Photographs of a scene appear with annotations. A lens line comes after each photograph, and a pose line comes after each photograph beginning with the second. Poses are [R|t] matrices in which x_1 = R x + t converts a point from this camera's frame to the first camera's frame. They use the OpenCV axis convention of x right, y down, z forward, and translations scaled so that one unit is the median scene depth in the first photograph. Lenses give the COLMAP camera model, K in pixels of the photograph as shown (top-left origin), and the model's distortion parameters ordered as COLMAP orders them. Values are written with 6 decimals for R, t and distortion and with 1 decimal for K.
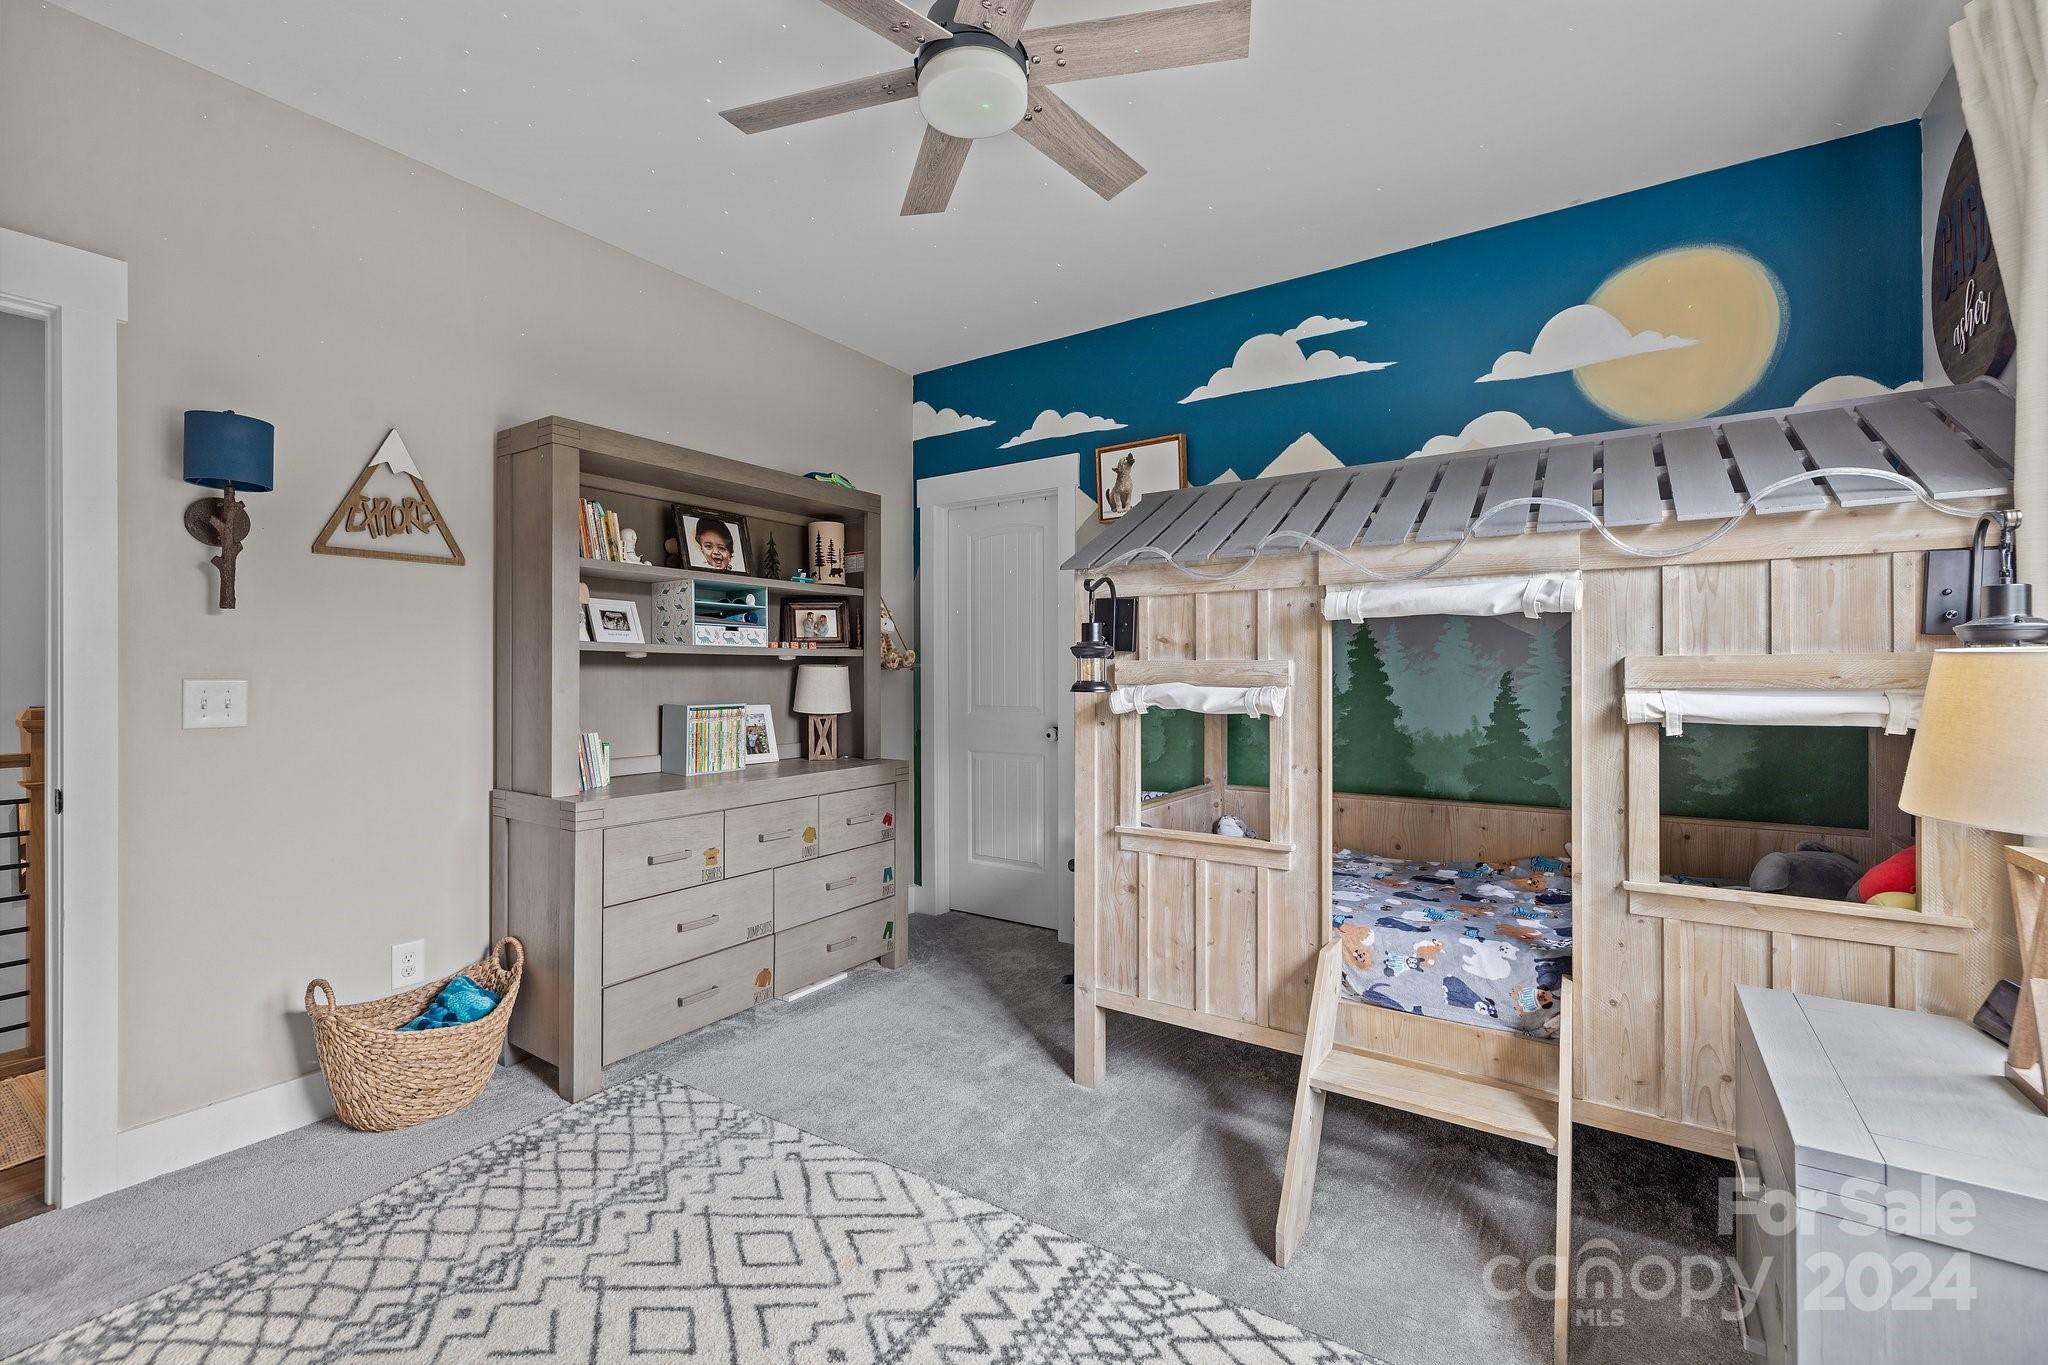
lens RADIAL K [[865.0, 0, 1024.9], [0, 865.0, 673.6], [0, 0, 1]] dist [-0.003316, -0.000239]
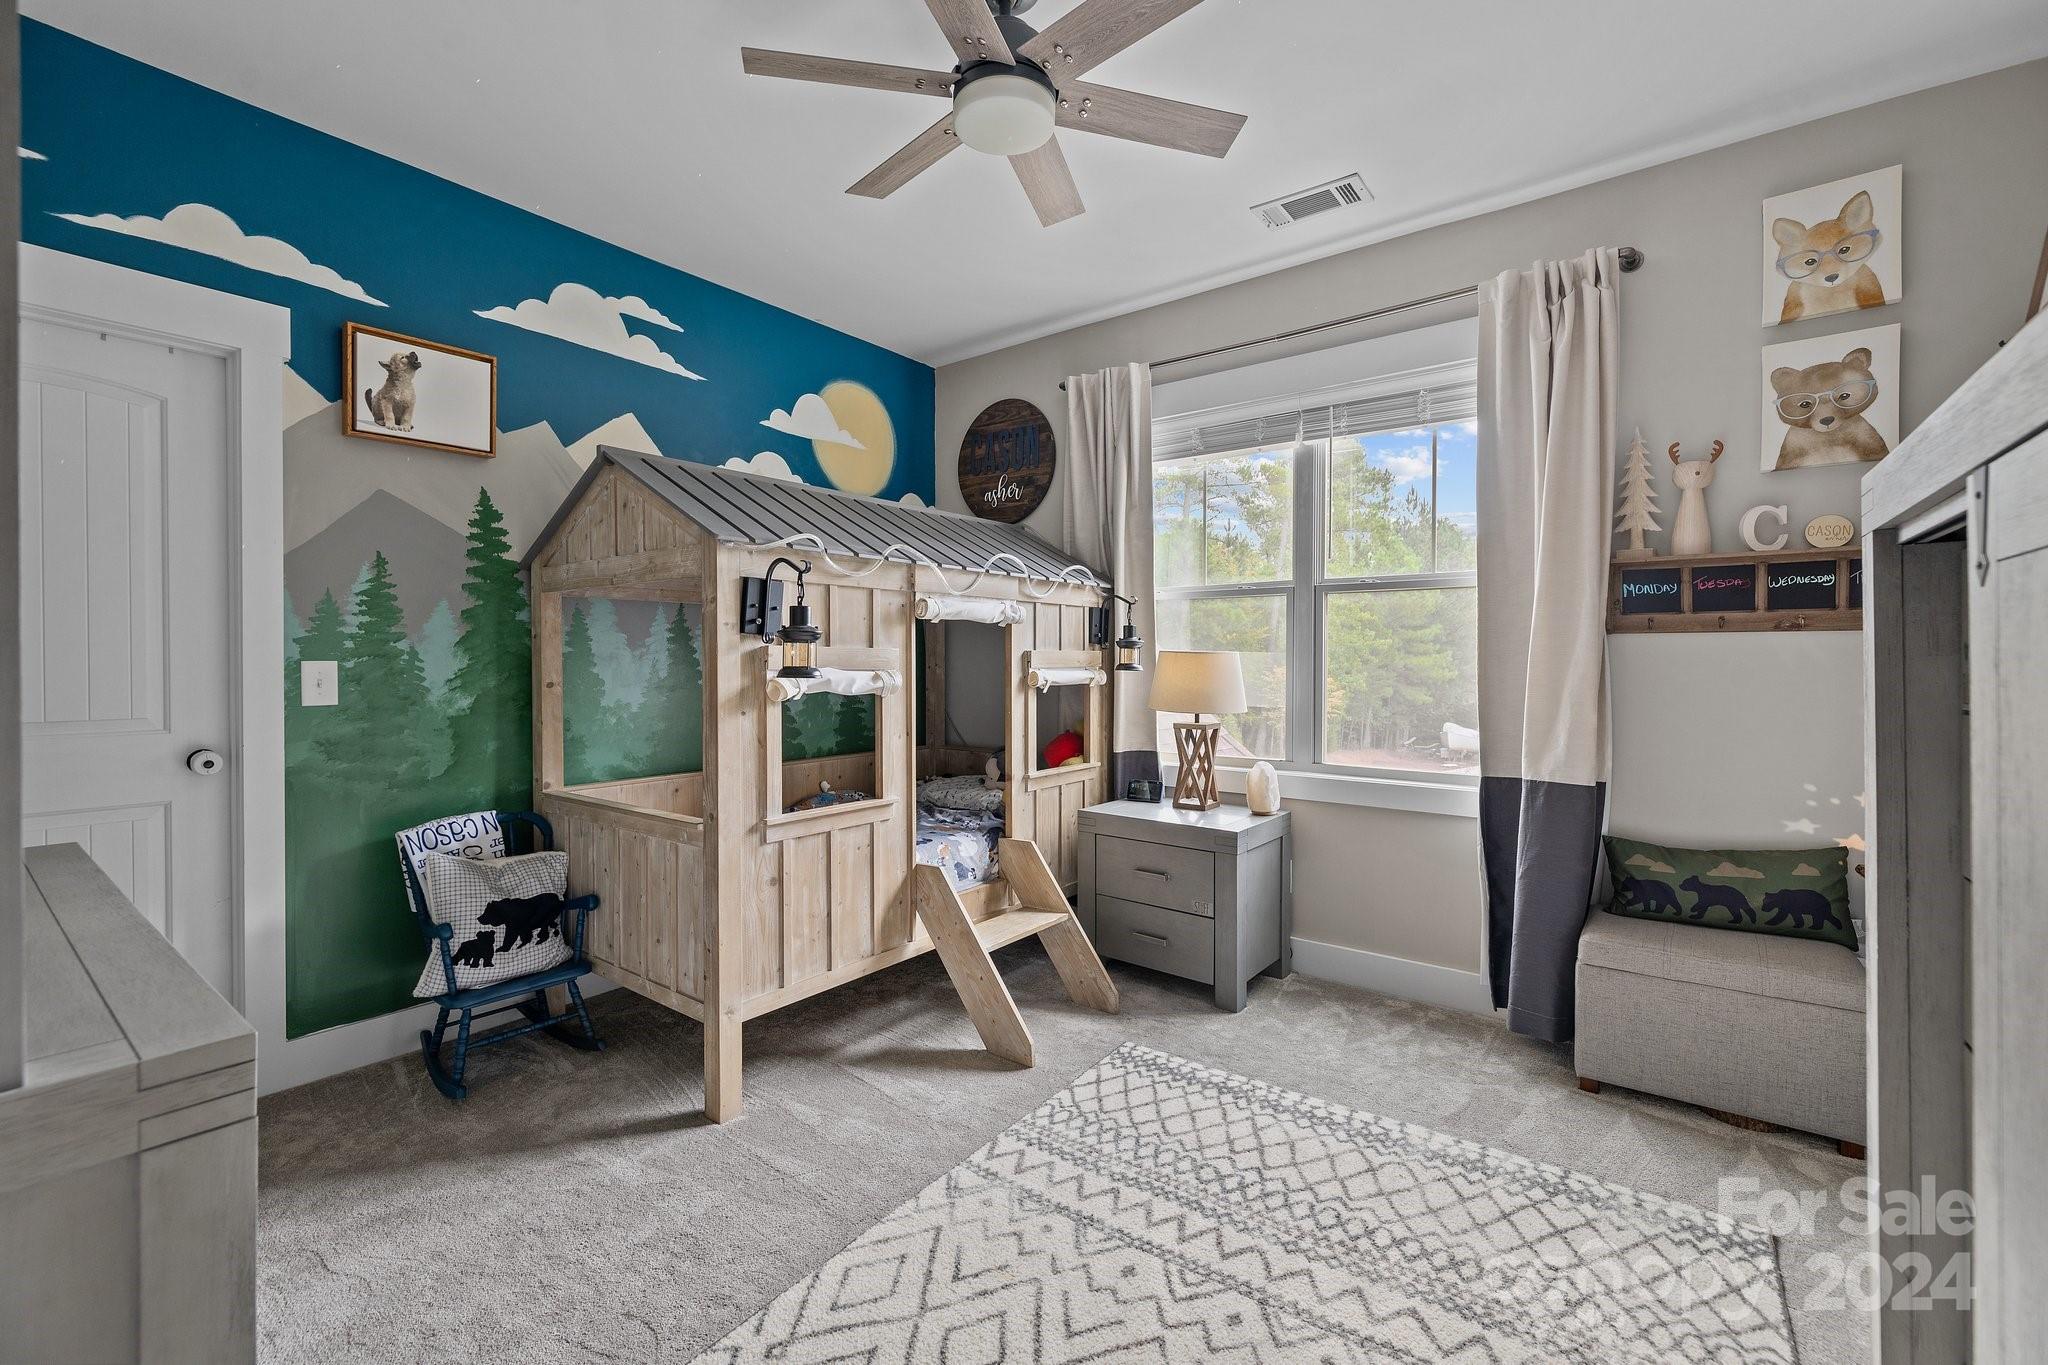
lens RADIAL K [[865.0, 0, 1021.5], [0, 865.0, 670.0], [0, 0, 1]] dist [-0.003316, -0.000239]
pose [[0.062905, -0.010709, 0.997962, -0.846617], [0.001043, 0.999943, 0.010665, 0.002048], [-0.998019, 0.000370, 0.062912, 0.679589]]
